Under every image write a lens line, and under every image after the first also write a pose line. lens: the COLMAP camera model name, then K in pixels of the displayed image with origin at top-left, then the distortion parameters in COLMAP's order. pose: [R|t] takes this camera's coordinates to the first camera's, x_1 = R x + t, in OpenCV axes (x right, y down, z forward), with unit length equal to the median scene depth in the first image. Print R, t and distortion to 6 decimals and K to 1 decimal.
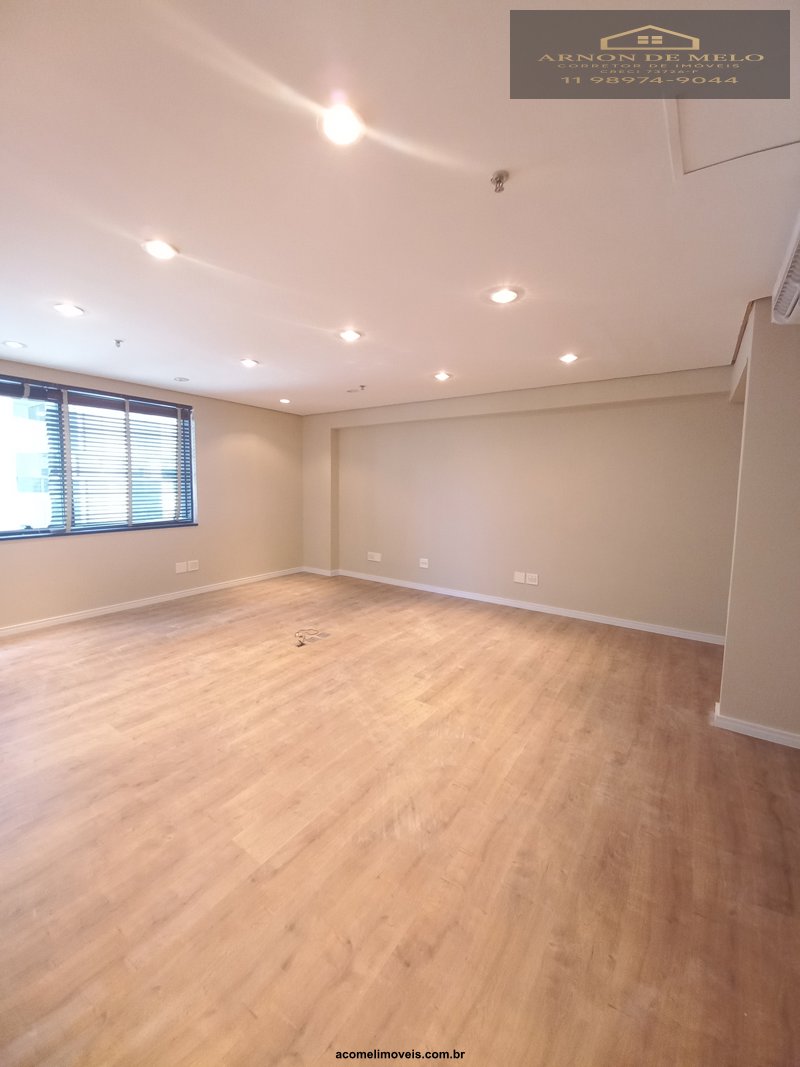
lens RADIAL K [[417.7, 0, 393.5], [0, 417.7, 521.9], [0, 0, 1]] dist [0.013070, -0.014519]
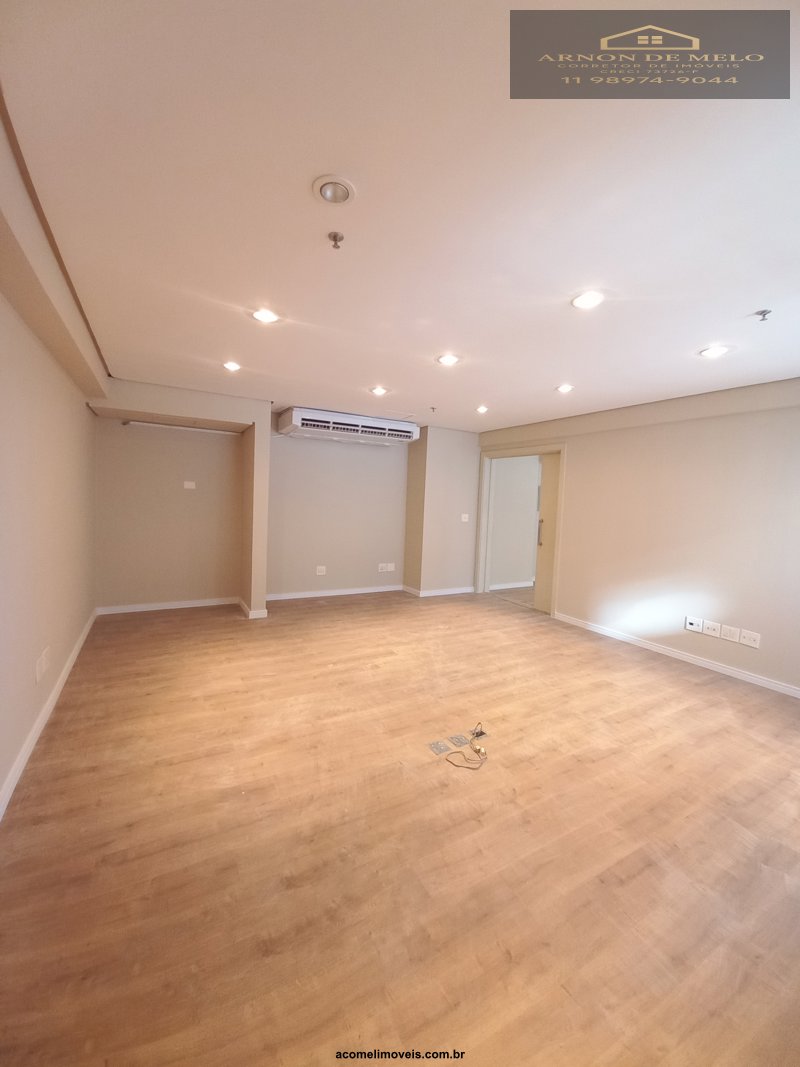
lens RADIAL K [[417.7, 0, 393.5], [0, 417.7, 521.9], [0, 0, 1]] dist [0.013070, -0.014519]
pose [[-0.902779, -0.074414, 0.423619, -0.411444], [-0.013753, 0.989410, 0.144492, -0.174128], [-0.429886, 0.124618, -0.894242, 1.851017]]
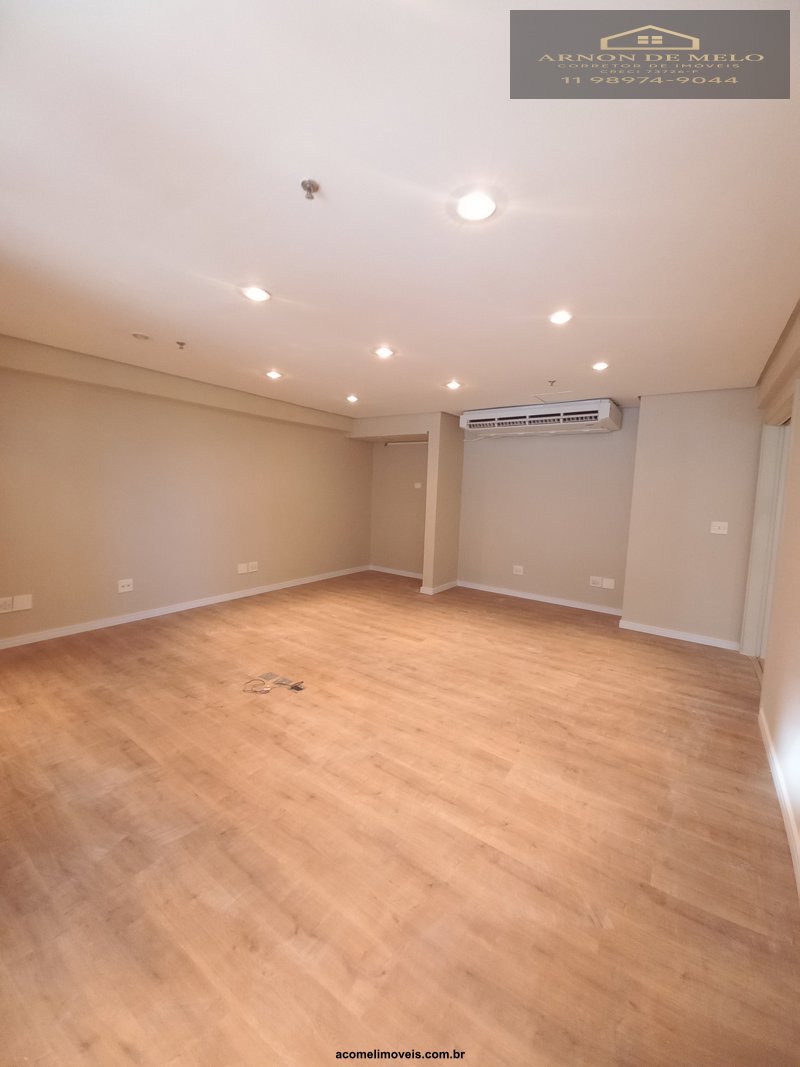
lens RADIAL K [[417.7, 0, 393.5], [0, 417.7, 521.9], [0, 0, 1]] dist [0.013070, -0.014519]
pose [[0.005792, -0.094879, 0.995472, -1.112654], [0.053532, 0.994091, 0.094436, -0.097890], [-0.998549, 0.052742, 0.010836, 0.892348]]
